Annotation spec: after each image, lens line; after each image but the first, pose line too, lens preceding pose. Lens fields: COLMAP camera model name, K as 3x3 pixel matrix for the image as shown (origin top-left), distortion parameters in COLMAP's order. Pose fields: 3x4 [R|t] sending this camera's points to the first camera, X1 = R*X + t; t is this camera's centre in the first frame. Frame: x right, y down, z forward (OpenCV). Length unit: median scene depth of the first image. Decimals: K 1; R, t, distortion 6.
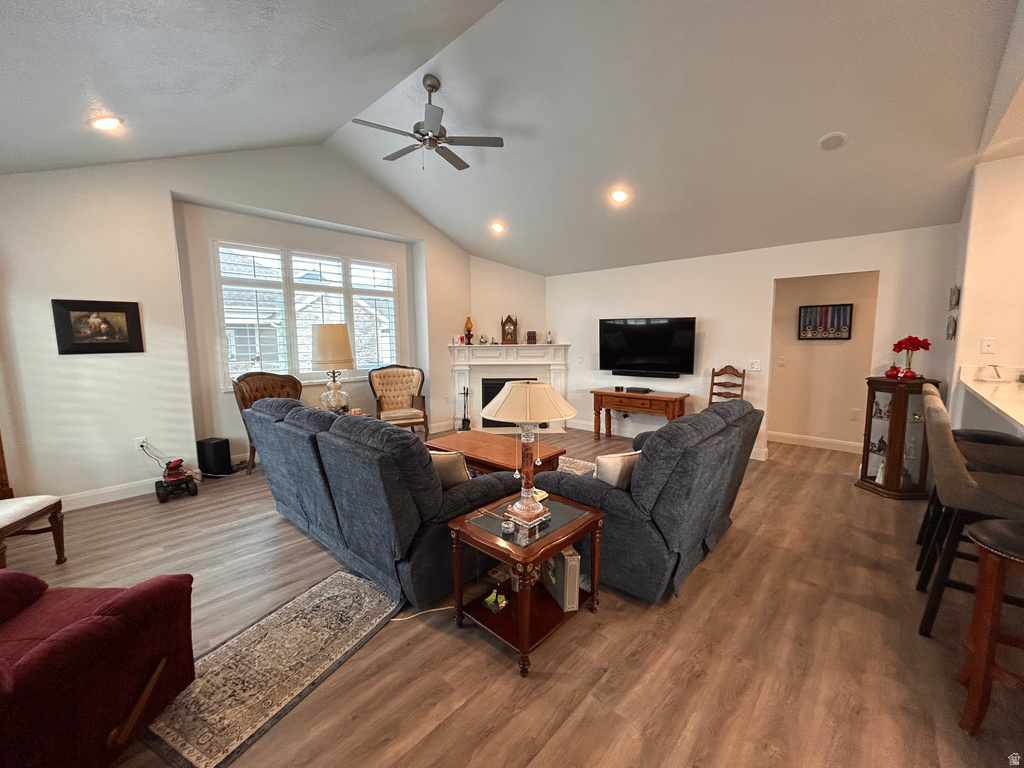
lens RADIAL K [[408.9, 0, 509.8], [0, 408.9, 382.4], [0, 0, 1]] dist [-0.002259, -0.000818]
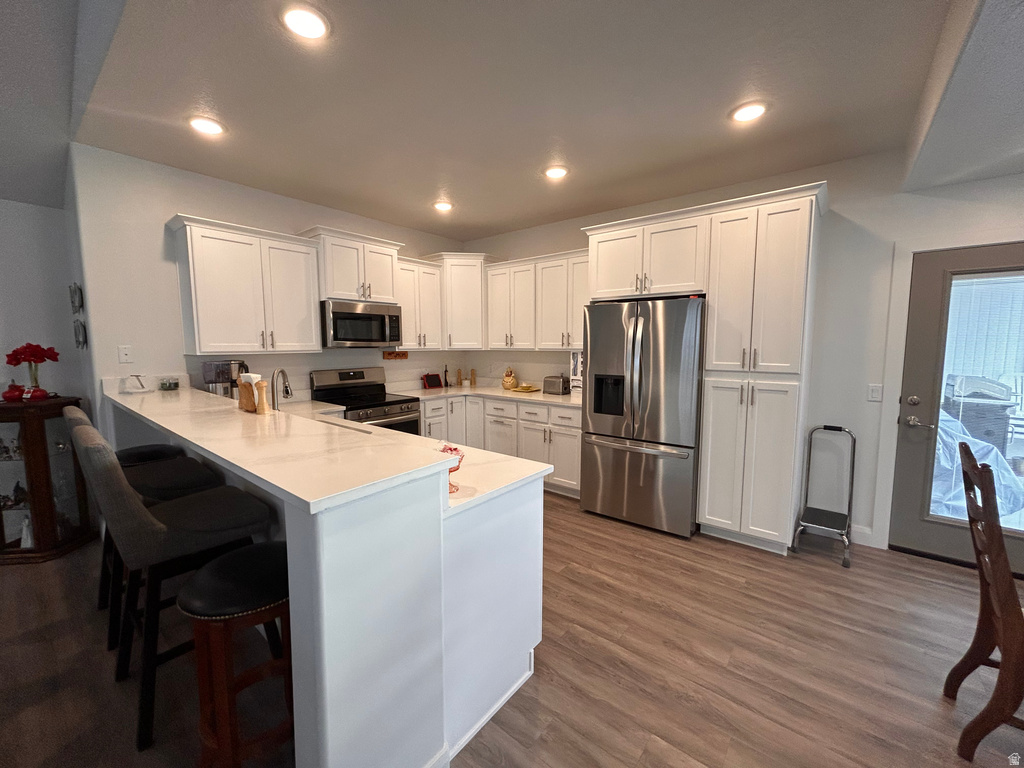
lens RADIAL K [[408.9, 0, 509.8], [0, 408.9, 382.4], [0, 0, 1]] dist [-0.002259, -0.000818]
pose [[-0.070926, -0.090028, 0.993411, 0.171826], [0.110142, 0.989122, 0.097503, -0.019013], [-0.991382, 0.116332, -0.060238, 0.178973]]
